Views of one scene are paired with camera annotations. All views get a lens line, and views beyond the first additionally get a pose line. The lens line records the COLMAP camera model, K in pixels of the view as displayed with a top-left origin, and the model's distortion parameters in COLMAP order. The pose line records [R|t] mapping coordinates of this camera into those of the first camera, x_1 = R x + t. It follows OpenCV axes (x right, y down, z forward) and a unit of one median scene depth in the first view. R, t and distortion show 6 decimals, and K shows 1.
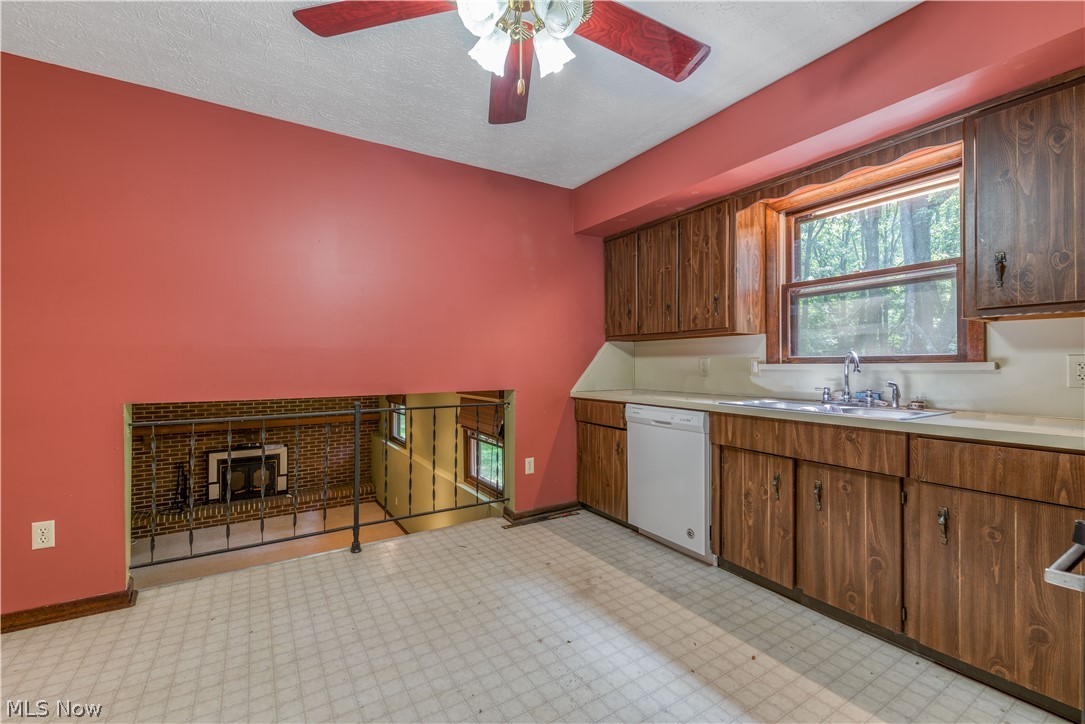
lens RADIAL K [[458.8, 0, 554.9], [0, 458.8, 357.9], [0, 0, 1]] dist [0.000219, -0.000522]
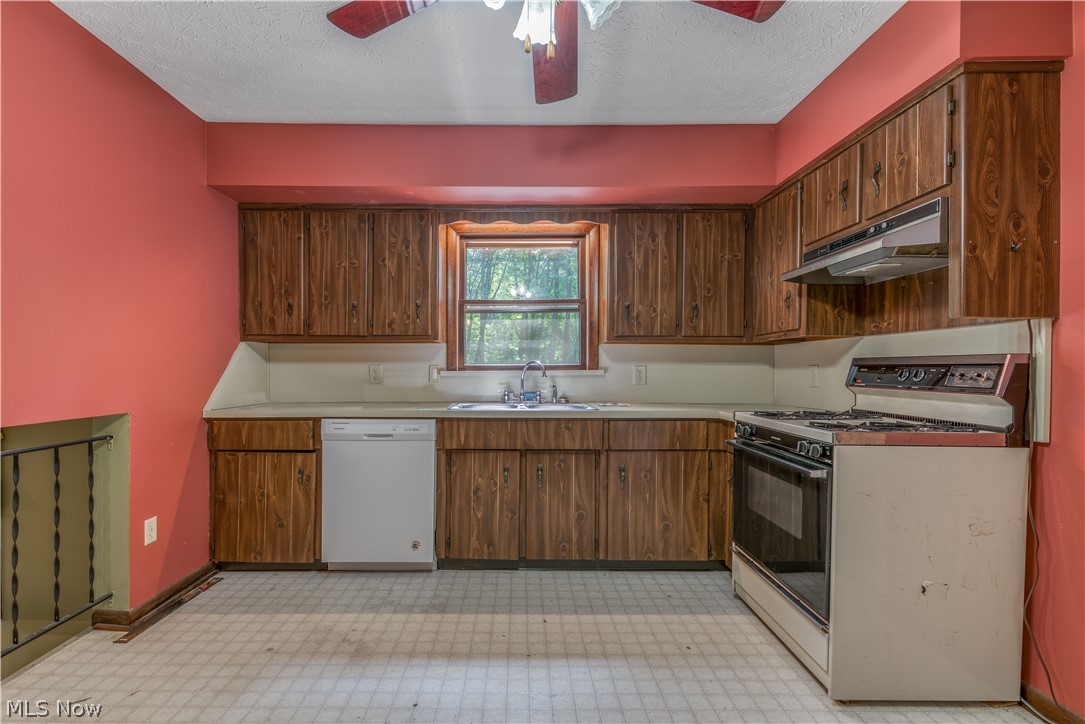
lens RADIAL K [[474.7, 0, 517.5], [0, 474.7, 370.3], [0, 0, 1]] dist [0.011859, -0.008035]
pose [[0.546474, -0.000223, 0.837476, -0.441825], [-0.011080, 0.999911, 0.007496, 0.001770], [-0.837402, -0.013376, 0.546423, 0.282769]]
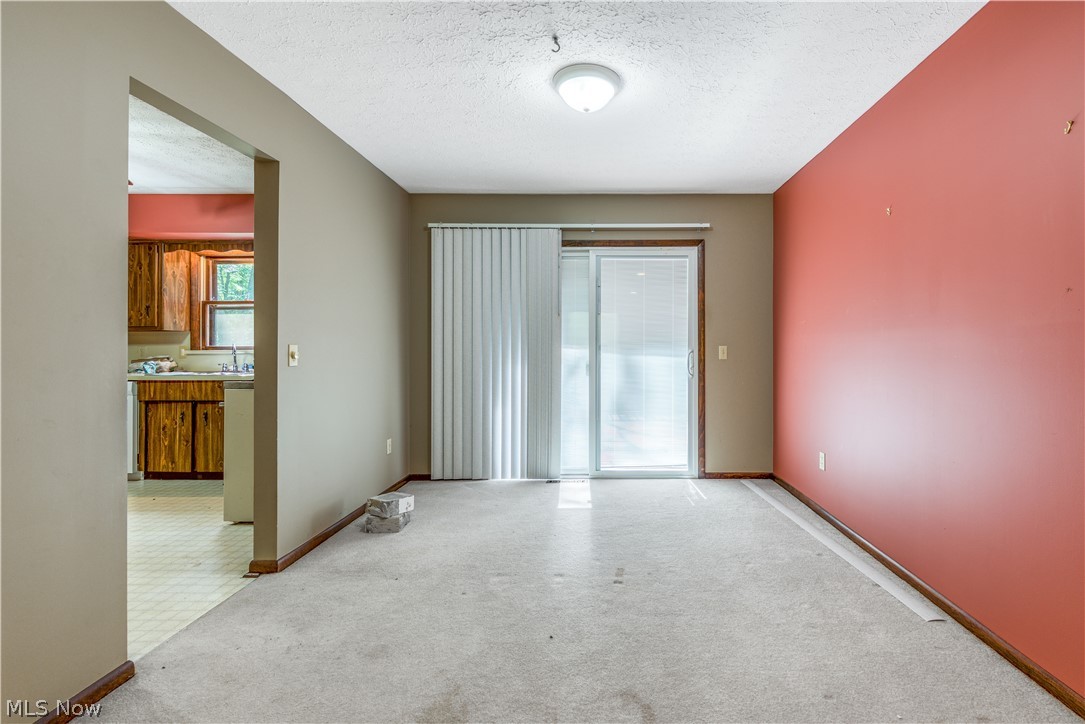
lens RADIAL K [[487.3, 0, 599.3], [0, 487.3, 346.6], [0, 0, 1]] dist [0.001284, 0.000004]
pose [[0.543573, 0.002553, 0.839358, -0.204290], [-0.007178, 0.999973, 0.001608, -0.014059], [-0.839331, -0.006899, 0.543576, -1.230163]]
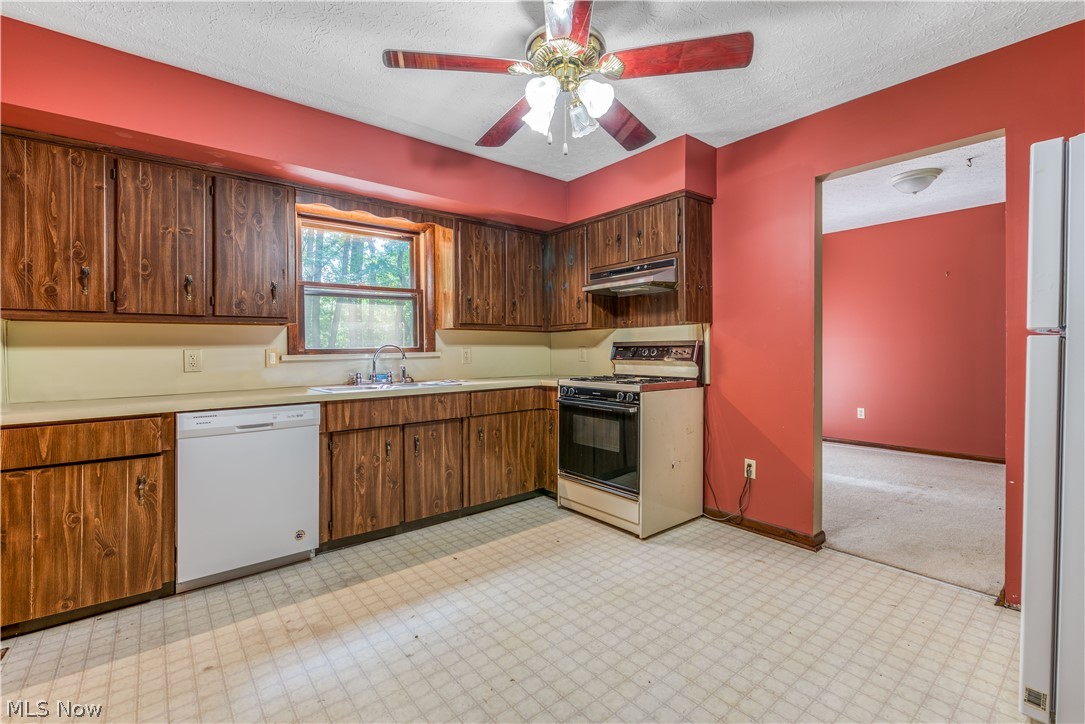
lens RADIAL K [[473.1, 0, 550.8], [0, 473.1, 349.8], [0, 0, 1]] dist [0.003188, -0.005795]
pose [[-0.122958, 0.001060, 0.992411, -0.754288], [0.000403, 0.999999, -0.001018, 0.003328], [-0.992412, 0.000275, -0.122958, 0.624846]]
